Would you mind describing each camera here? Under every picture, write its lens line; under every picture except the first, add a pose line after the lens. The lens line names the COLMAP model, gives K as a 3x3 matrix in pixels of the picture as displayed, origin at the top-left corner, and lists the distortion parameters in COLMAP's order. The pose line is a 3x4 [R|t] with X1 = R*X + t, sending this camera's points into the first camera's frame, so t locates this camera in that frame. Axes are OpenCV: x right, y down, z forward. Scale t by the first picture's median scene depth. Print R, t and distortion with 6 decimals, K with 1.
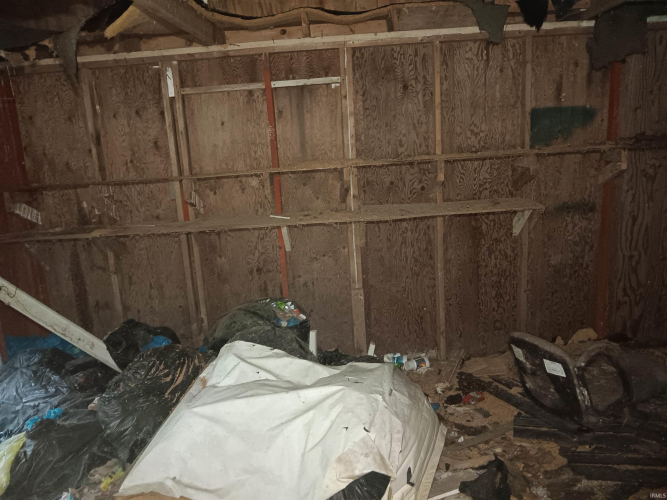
lens RADIAL K [[524.4, 0, 329.7], [0, 524.4, 251.3], [0, 0, 1]] dist [0.010083, -0.045005]
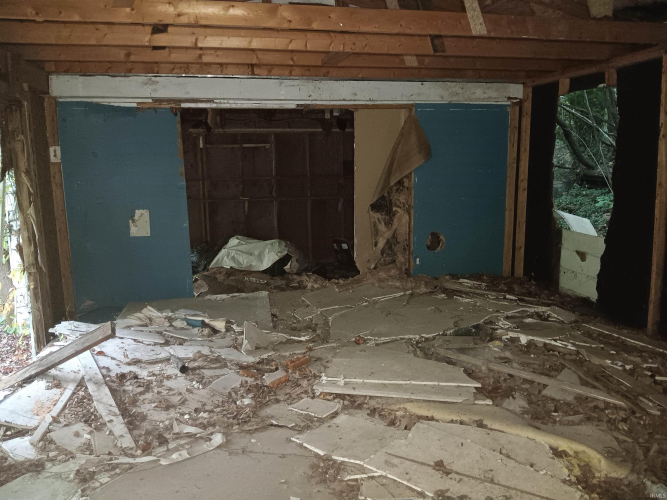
lens RADIAL K [[524.4, 0, 336.7], [0, 524.4, 252.0], [0, 0, 1]] dist [0.010083, -0.045005]
pose [[0.985394, 0.018486, 0.169282, -0.082168], [-0.008132, 0.998065, -0.061651, 0.347061], [-0.170094, 0.059373, 0.983637, -1.535164]]
